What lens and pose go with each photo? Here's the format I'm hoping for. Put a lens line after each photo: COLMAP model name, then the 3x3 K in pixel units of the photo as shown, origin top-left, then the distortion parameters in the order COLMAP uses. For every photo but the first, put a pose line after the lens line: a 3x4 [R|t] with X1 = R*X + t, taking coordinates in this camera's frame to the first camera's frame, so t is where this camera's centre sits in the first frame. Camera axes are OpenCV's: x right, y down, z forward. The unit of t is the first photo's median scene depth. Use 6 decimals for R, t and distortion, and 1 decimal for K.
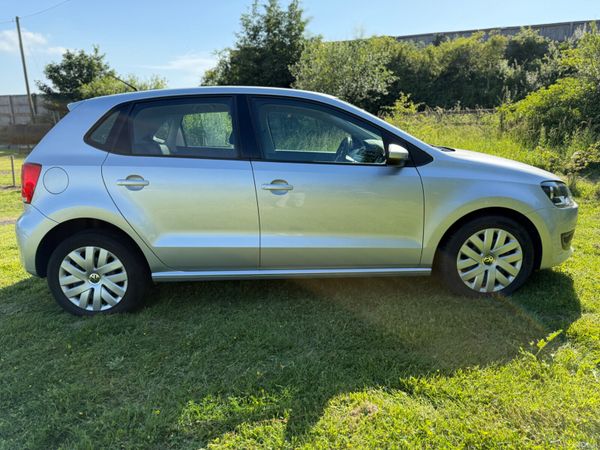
lens RADIAL K [[426.9, 0, 316.3], [0, 426.9, 228.6], [0, 0, 1]] dist [0.012836, -0.004390]
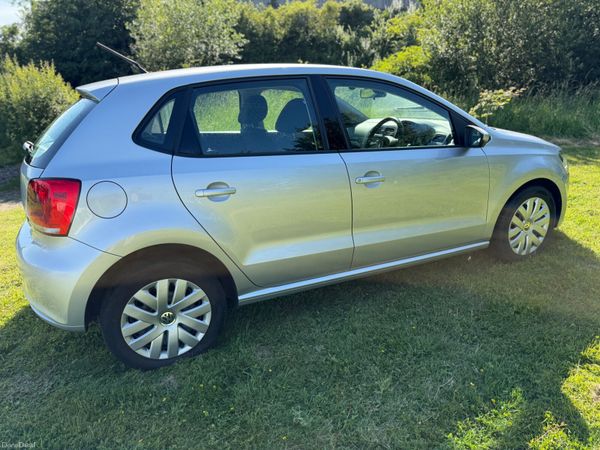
lens RADIAL K [[426.9, 0, 296.4], [0, 426.9, 221.6], [0, 0, 1]] dist [0.012836, -0.004390]
pose [[0.922435, -0.132691, 0.362638, -0.552319], [0.107423, 0.990215, 0.089076, -0.101031], [-0.370909, -0.043211, 0.927663, 0.191616]]
